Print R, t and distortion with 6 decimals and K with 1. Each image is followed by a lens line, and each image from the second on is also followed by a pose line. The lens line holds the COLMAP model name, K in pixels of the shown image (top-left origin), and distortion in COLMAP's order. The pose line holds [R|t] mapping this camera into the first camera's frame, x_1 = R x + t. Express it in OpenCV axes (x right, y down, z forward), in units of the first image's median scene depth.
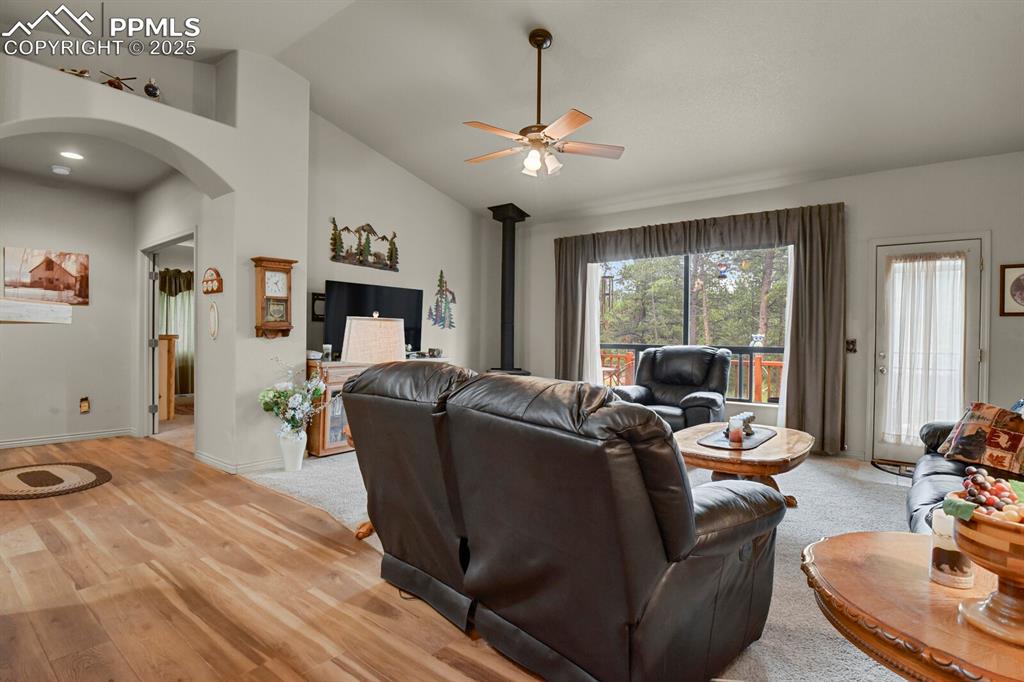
lens RADIAL K [[501.6, 0, 519.3], [0, 501.6, 340.4], [0, 0, 1]] dist [-0.024445, -0.002994]
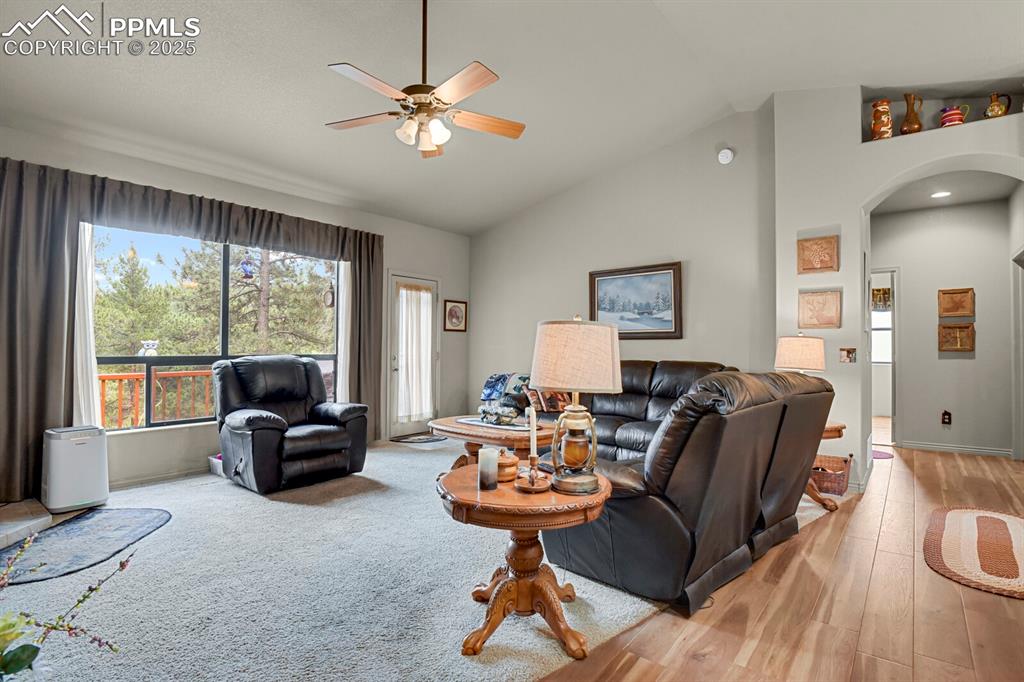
lens RADIAL K [[501.6, 0, 515.5], [0, 501.6, 340.4], [0, 0, 1]] dist [-0.024445, -0.002994]
pose [[0.018366, 0.000944, 0.999831, -0.554105], [0.006758, 0.999977, -0.001068, -0.012337], [-0.999808, 0.006777, 0.018360, 0.606905]]
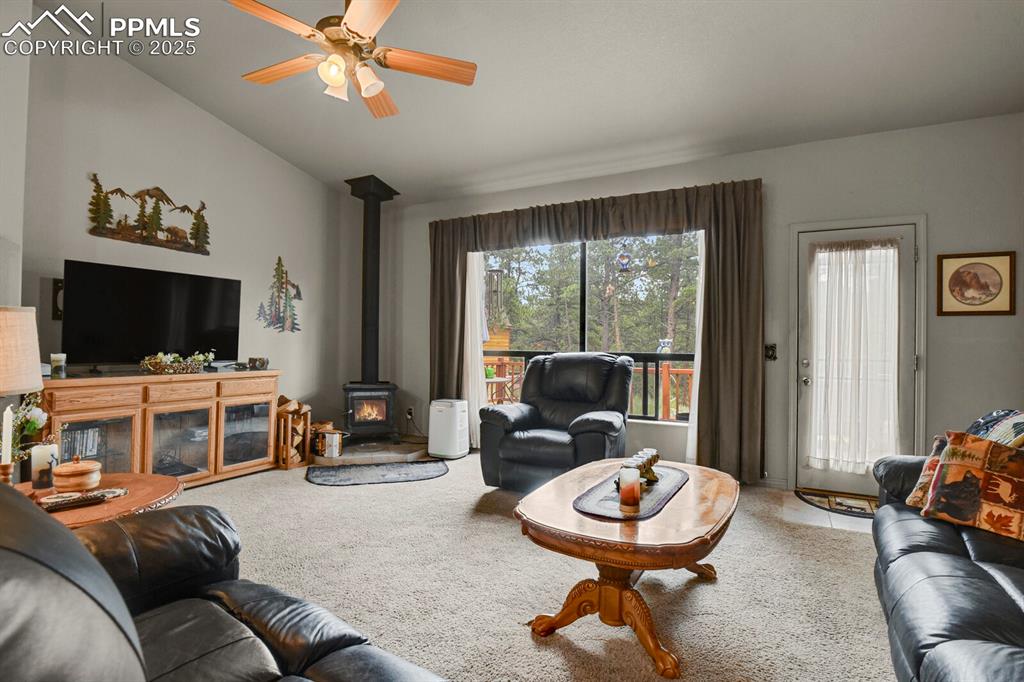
lens RADIAL K [[501.6, 0, 519.2], [0, 501.6, 340.3], [0, 0, 1]] dist [-0.024445, -0.002994]
pose [[0.987360, -0.001380, 0.158489, 0.115384], [0.003334, 0.999922, -0.012061, 0.000354], [-0.158460, 0.012437, 0.987287, 0.230895]]
